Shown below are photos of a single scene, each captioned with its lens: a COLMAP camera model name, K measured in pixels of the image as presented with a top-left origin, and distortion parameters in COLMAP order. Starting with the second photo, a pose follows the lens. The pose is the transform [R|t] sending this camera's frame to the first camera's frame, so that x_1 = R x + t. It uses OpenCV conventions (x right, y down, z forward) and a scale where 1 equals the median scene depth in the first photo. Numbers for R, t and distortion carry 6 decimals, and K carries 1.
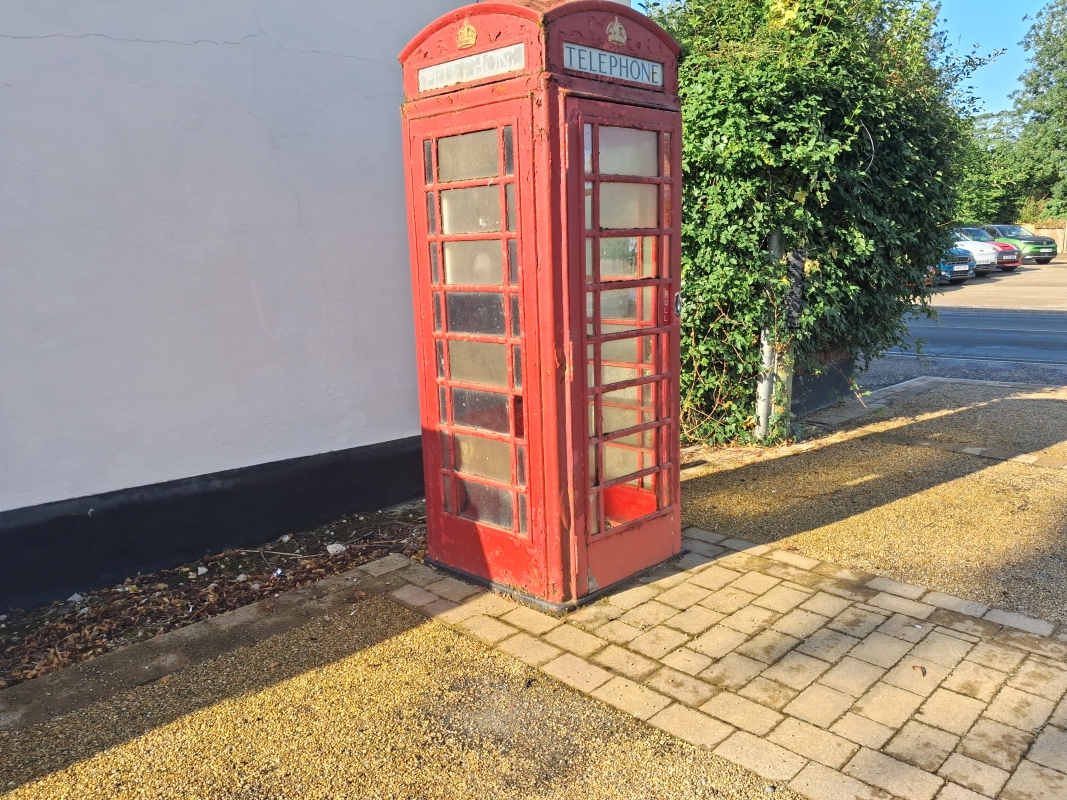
lens RADIAL K [[835.2, 0, 540.7], [0, 835.2, 393.2], [0, 0, 1]] dist [0.001127, -0.008964]
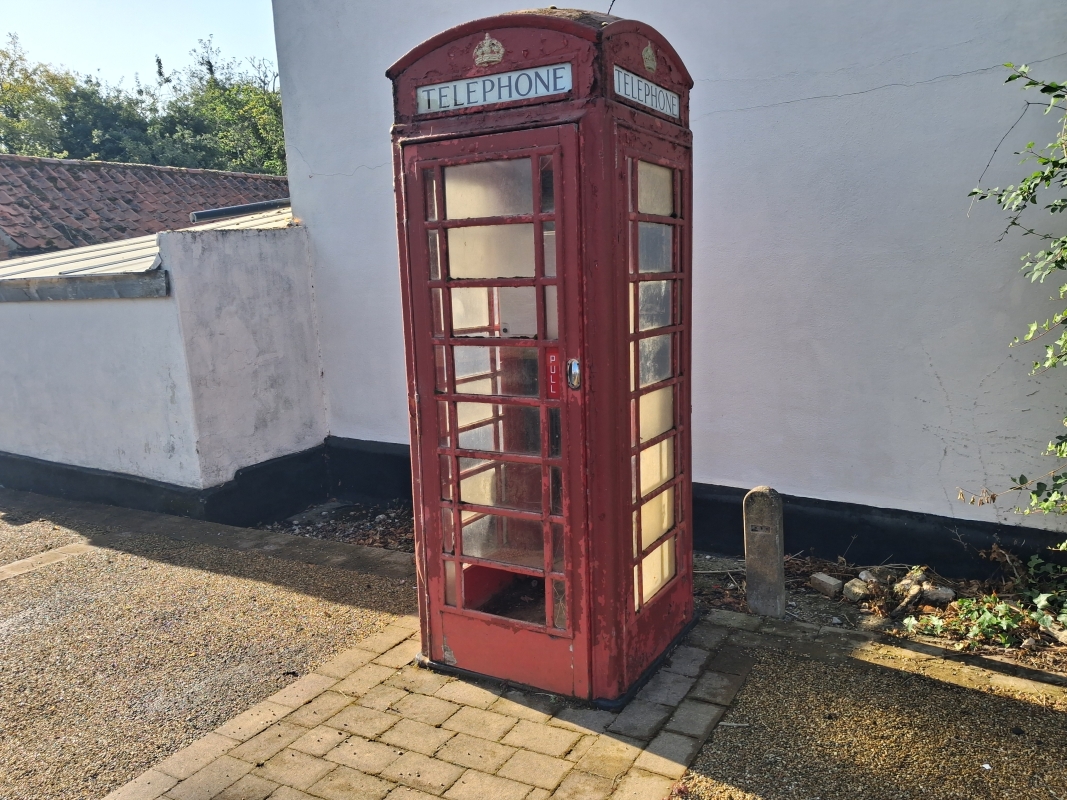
lens RADIAL K [[835.2, 0, 542.5], [0, 835.2, 401.2], [0, 0, 1]] dist [0.001127, -0.008964]
pose [[0.273754, 0.167276, -0.947142, 0.932864], [-0.144793, 0.980704, 0.131354, -0.190141], [0.950839, 0.101181, 0.292692, 0.798065]]
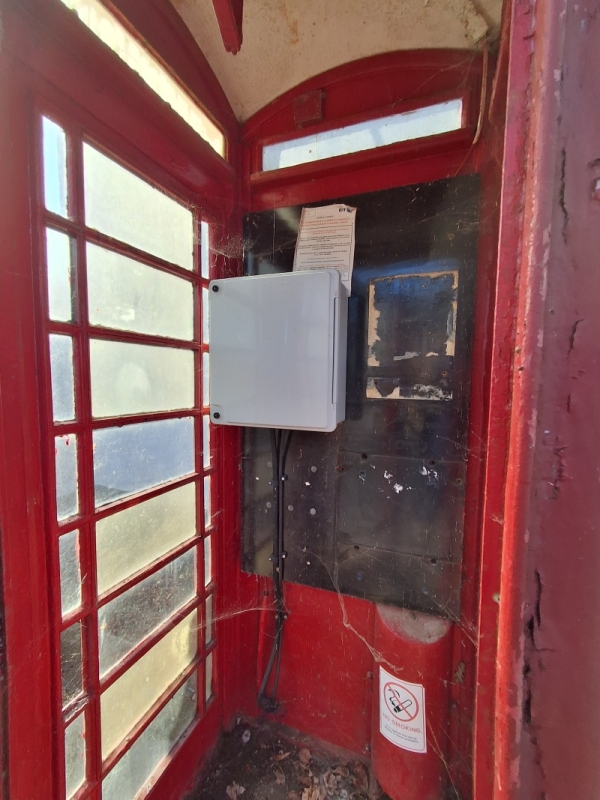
lens RADIAL K [[369.6, 0, 299.4], [0, 369.6, 402.0], [0, 0, 1]] dist [-0.002128, -0.000080]
pose [[0.394899, 0.093879, -0.913916, 0.265849], [-0.173410, 0.984501, 0.026201, -0.166244], [0.902211, 0.148135, 0.405058, 0.975701]]
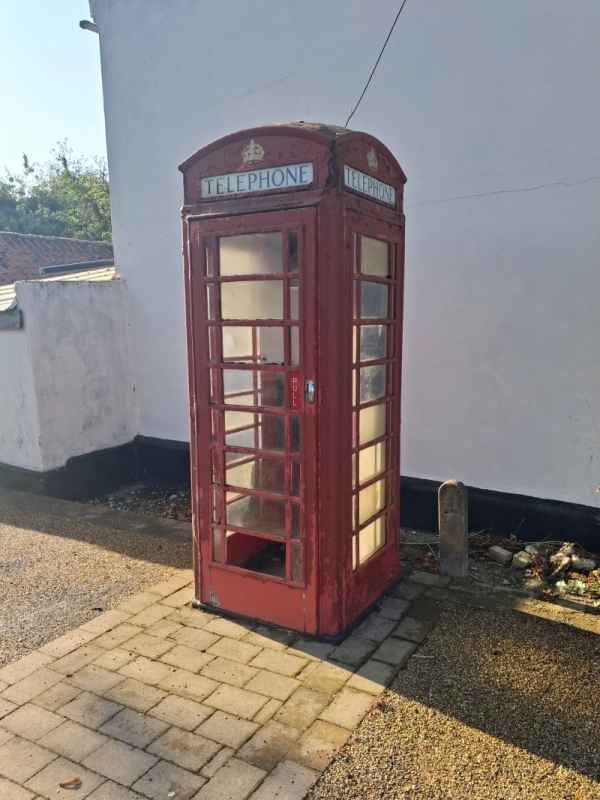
lens RADIAL K [[626.2, 0, 299.7], [0, 626.2, 407.3], [0, 0, 1]] dist [0.001127, -0.008964]
pose [[0.253745, 0.160461, -0.953869, 0.951054], [-0.167064, 0.978594, 0.120179, -0.190485], [0.952734, 0.128863, 0.275121, 0.825937]]
